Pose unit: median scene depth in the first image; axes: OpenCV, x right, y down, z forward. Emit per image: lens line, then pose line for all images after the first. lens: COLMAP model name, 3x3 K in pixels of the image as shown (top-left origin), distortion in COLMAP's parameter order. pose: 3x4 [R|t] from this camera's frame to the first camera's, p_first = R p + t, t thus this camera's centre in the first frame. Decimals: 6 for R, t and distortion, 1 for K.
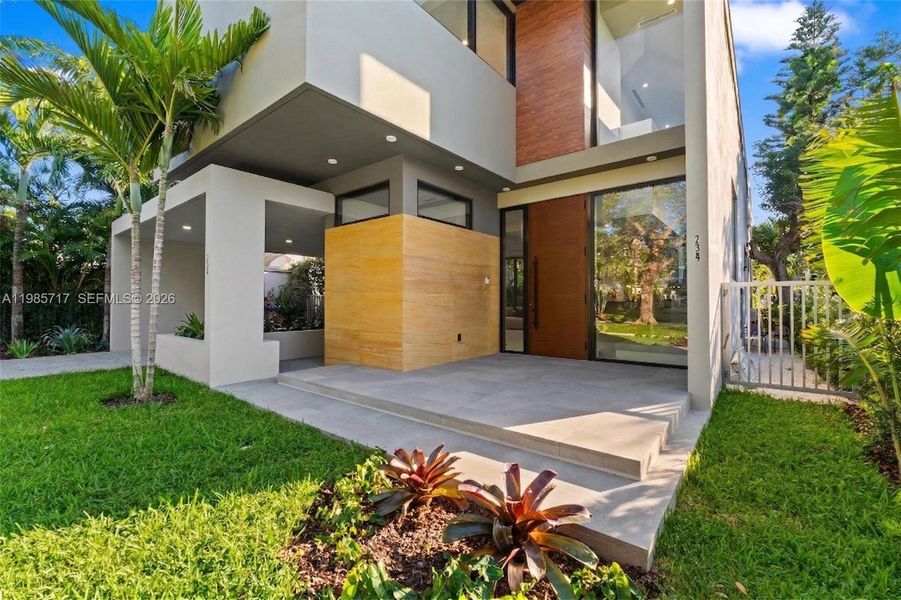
lens RADIAL K [[378.3, 0, 453.6], [0, 378.3, 299.8], [0, 0, 1]] dist [0.001004, 0.000029]
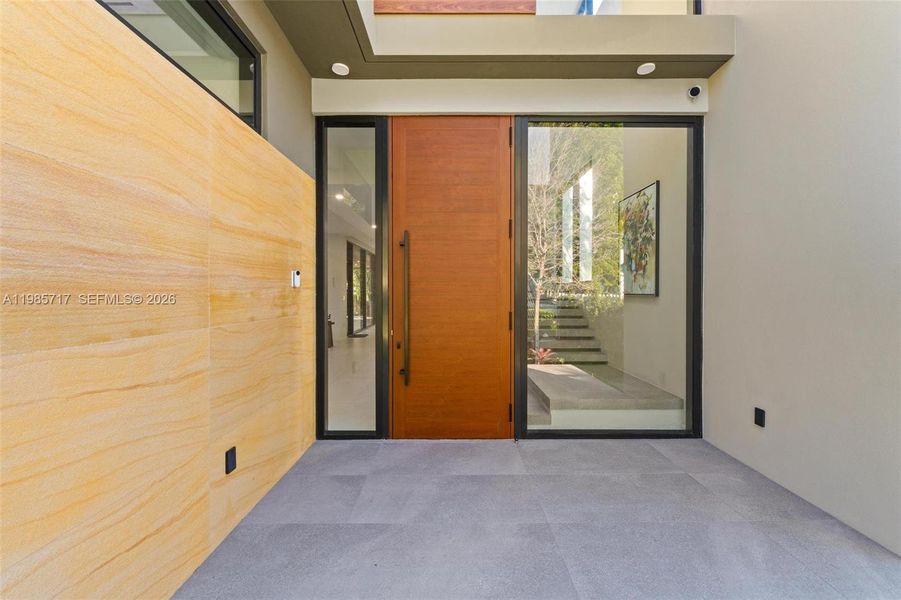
lens RADIAL K [[378.3, 0, 453.6], [0, 378.3, 299.8], [0, 0, 1]] dist [0.001004, 0.000029]
pose [[0.777768, -0.009180, 0.628485, -0.034793], [-0.004954, 0.999773, 0.020733, -0.038819], [-0.628532, -0.019239, 0.777546, 0.595655]]
